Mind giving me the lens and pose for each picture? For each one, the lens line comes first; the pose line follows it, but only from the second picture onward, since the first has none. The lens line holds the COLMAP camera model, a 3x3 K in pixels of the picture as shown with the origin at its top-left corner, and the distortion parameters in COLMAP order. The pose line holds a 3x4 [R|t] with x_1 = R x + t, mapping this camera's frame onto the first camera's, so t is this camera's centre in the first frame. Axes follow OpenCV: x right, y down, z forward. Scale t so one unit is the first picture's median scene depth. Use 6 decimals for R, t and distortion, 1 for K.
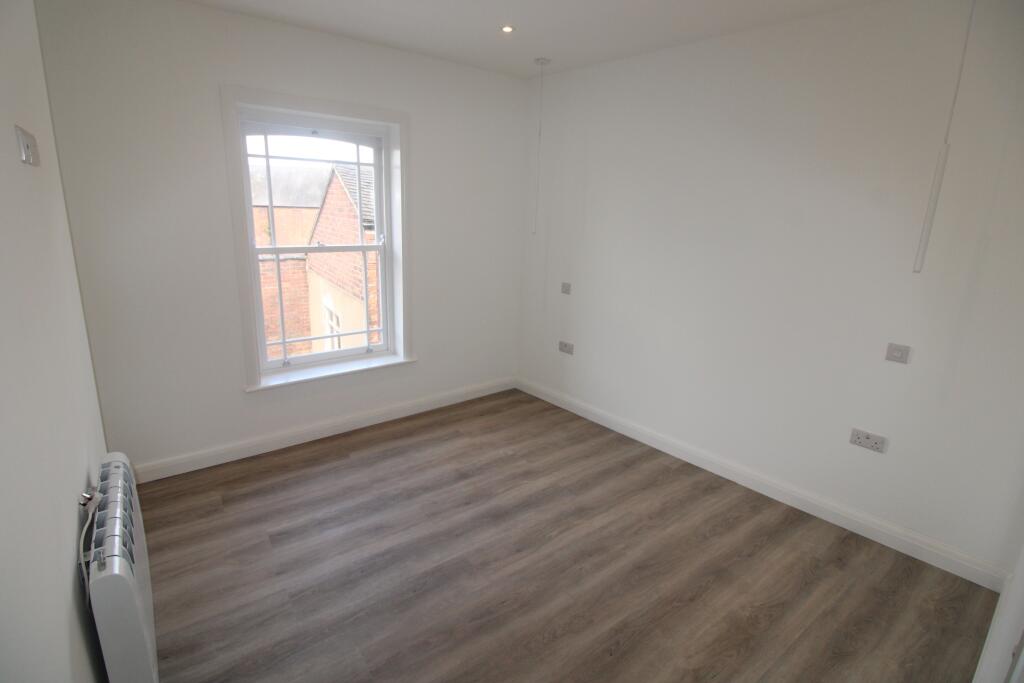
lens RADIAL K [[473.5, 0, 507.0], [0, 473.5, 321.5], [0, 0, 1]] dist [0.000324, -0.014697]
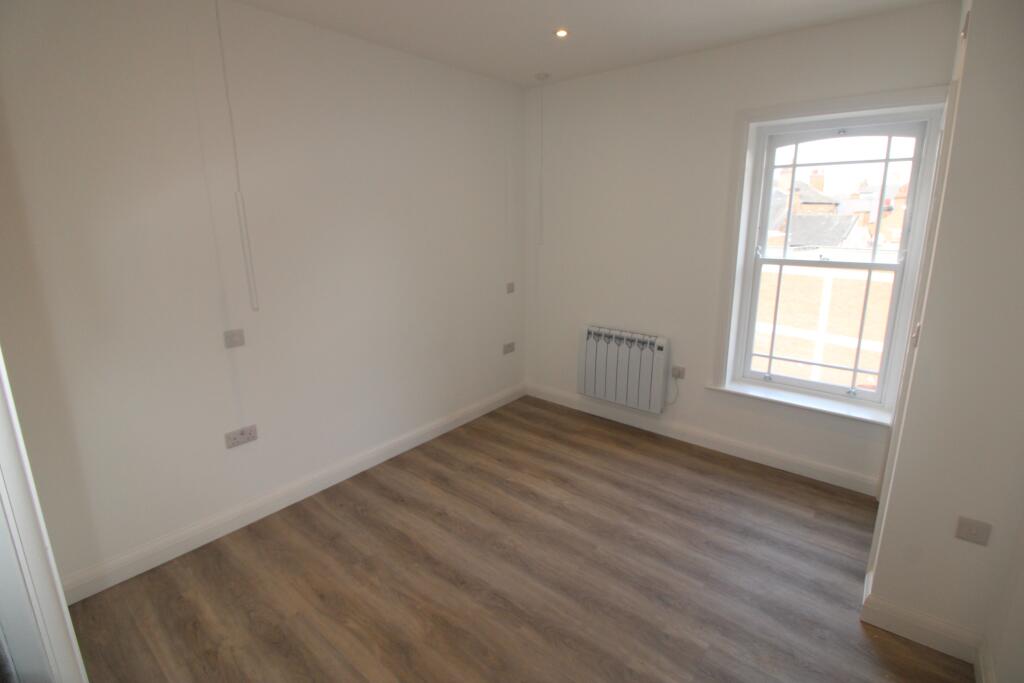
lens RADIAL K [[473.5, 0, 507.0], [0, 473.5, 321.5], [0, 0, 1]] dist [0.000324, -0.014697]
pose [[0.226215, 0.182861, -0.956759, 0.341307], [-0.207250, 0.968767, 0.136154, -0.048093], [0.951774, 0.167488, 0.257048, 0.239814]]
